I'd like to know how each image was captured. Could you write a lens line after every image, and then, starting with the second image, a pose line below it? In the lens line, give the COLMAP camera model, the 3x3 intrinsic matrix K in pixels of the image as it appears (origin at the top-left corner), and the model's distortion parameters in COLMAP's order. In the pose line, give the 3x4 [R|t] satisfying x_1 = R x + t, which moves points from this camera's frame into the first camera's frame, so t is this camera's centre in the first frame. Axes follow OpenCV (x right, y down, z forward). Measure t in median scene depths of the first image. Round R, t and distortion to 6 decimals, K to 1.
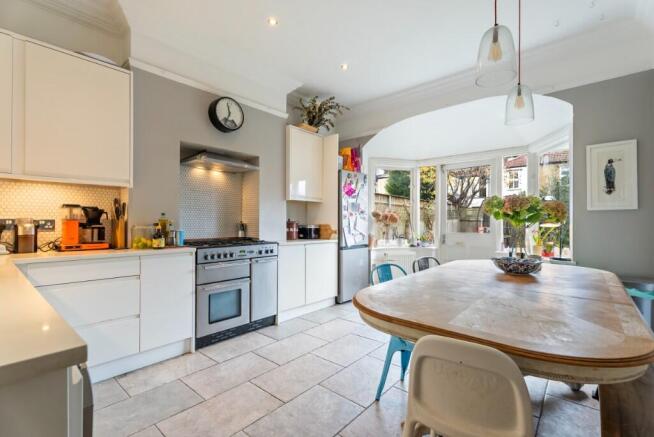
lens RADIAL K [[298.7, 0, 327.0], [0, 298.7, 220.9], [0, 0, 1]] dist [-0.000363, -0.000272]
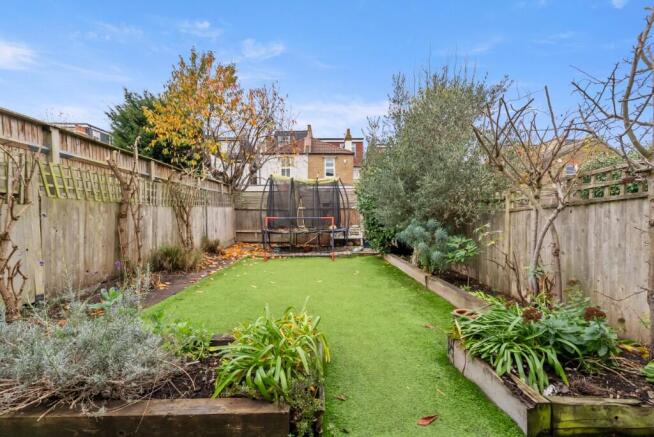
lens RADIAL K [[298.7, 0, 326.4], [0, 298.7, 216.7], [0, 0, 1]] dist [-0.000363, -0.000272]
pose [[0.733207, -0.004778, 0.679989, 0.149226], [0.001290, 0.999983, 0.005635, 0.012419], [-0.680005, -0.003254, 0.733200, 0.388185]]
